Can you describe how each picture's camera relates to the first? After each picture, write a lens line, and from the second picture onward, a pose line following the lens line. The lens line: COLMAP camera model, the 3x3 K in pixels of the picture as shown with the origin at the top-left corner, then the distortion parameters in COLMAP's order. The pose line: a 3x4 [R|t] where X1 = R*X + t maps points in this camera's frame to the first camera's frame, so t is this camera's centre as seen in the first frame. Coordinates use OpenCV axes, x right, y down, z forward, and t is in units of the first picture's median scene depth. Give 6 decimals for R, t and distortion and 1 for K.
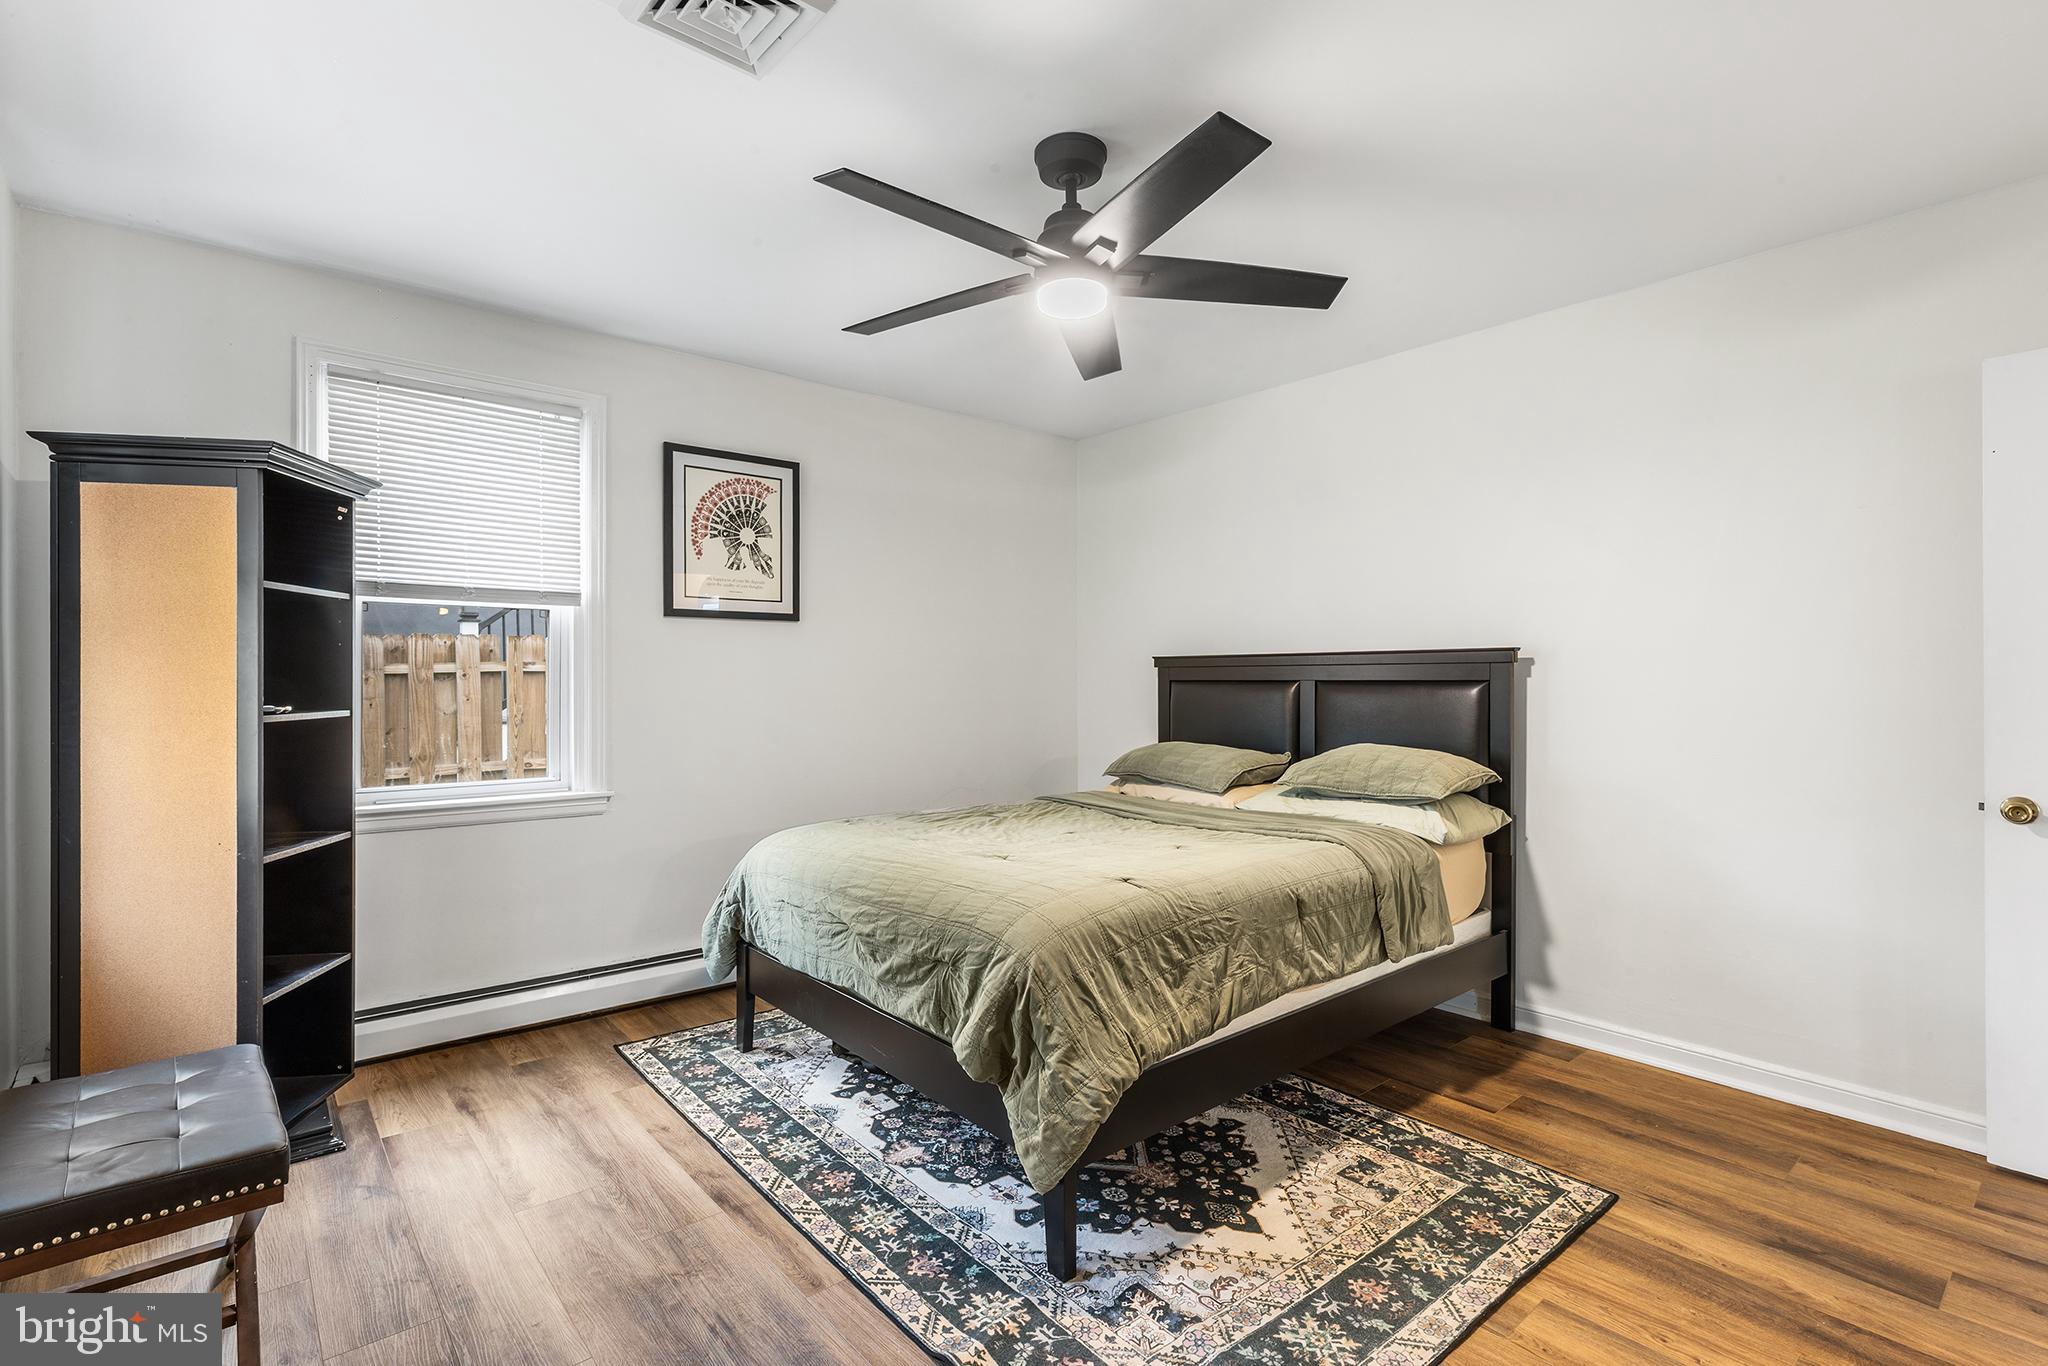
lens RADIAL K [[939.0, 0, 1035.3], [0, 939.0, 678.7], [0, 0, 1]] dist [0.002282, 0.000285]
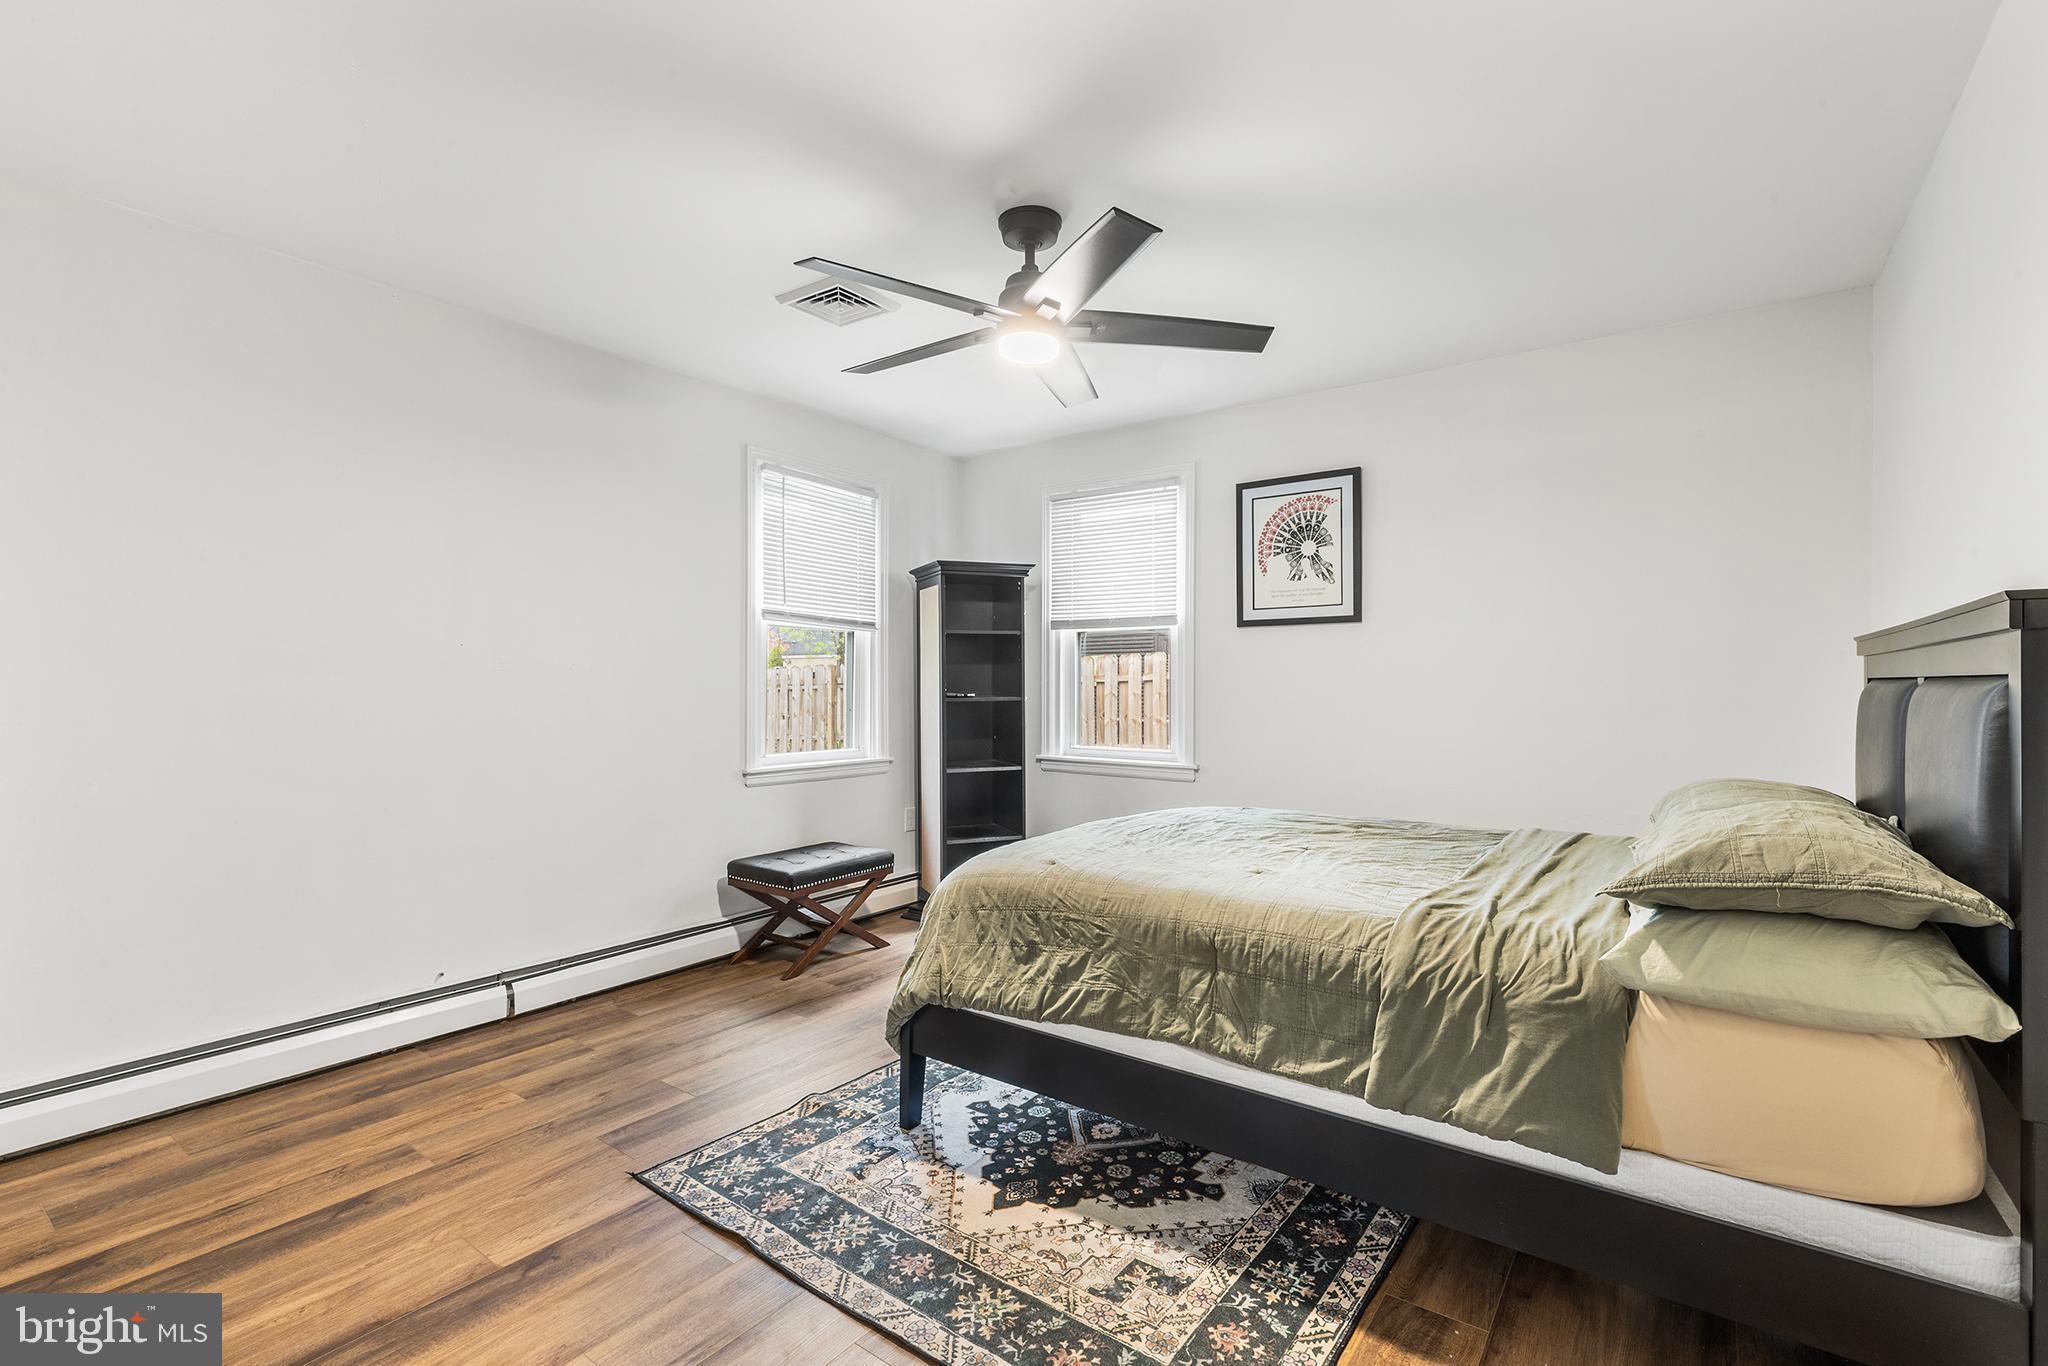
lens RADIAL K [[939.0, 0, 1035.3], [0, 939.0, 678.7], [0, 0, 1]] dist [0.002282, 0.000285]
pose [[0.229814, -0.003310, -0.973229, 1.049325], [0.002576, 0.999993, -0.002792, 0.004442], [0.973231, -0.001866, 0.229821, 0.667660]]
